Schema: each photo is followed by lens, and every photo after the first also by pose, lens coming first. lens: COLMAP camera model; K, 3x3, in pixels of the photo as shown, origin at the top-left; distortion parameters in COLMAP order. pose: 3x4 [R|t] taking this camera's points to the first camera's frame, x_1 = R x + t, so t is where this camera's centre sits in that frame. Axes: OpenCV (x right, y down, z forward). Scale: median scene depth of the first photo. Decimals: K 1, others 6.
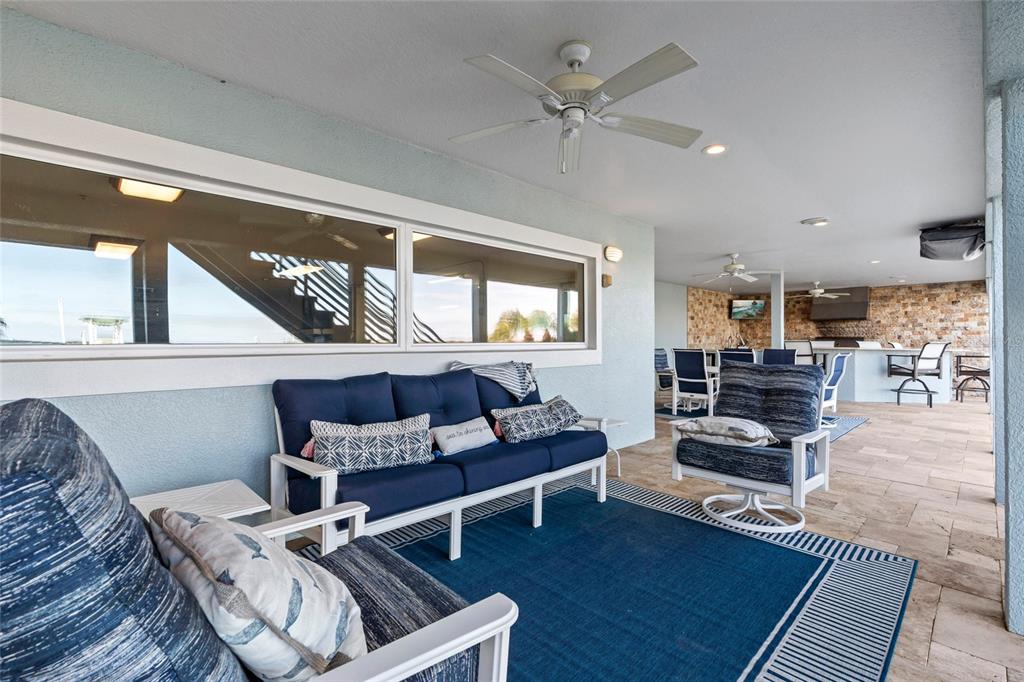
lens RADIAL K [[466.5, 0, 512.2], [0, 466.5, 339.7], [0, 0, 1]] dist [-0.004407, -0.000658]
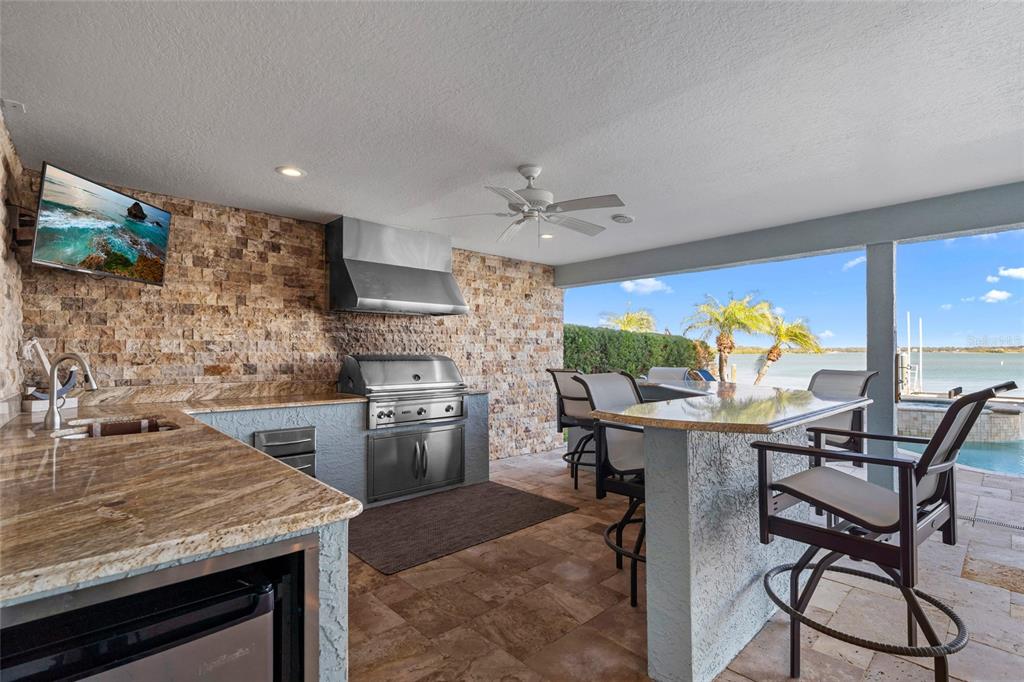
lens RADIAL K [[466.5, 0, 511.4], [0, 466.5, 345.7], [0, 0, 1]] dist [-0.004407, -0.000658]
pose [[0.023438, 0.013410, 0.999635, 0.342317], [0.000836, 0.999909, -0.013433, -0.009592], [-0.999725, 0.001150, 0.023424, 0.947224]]
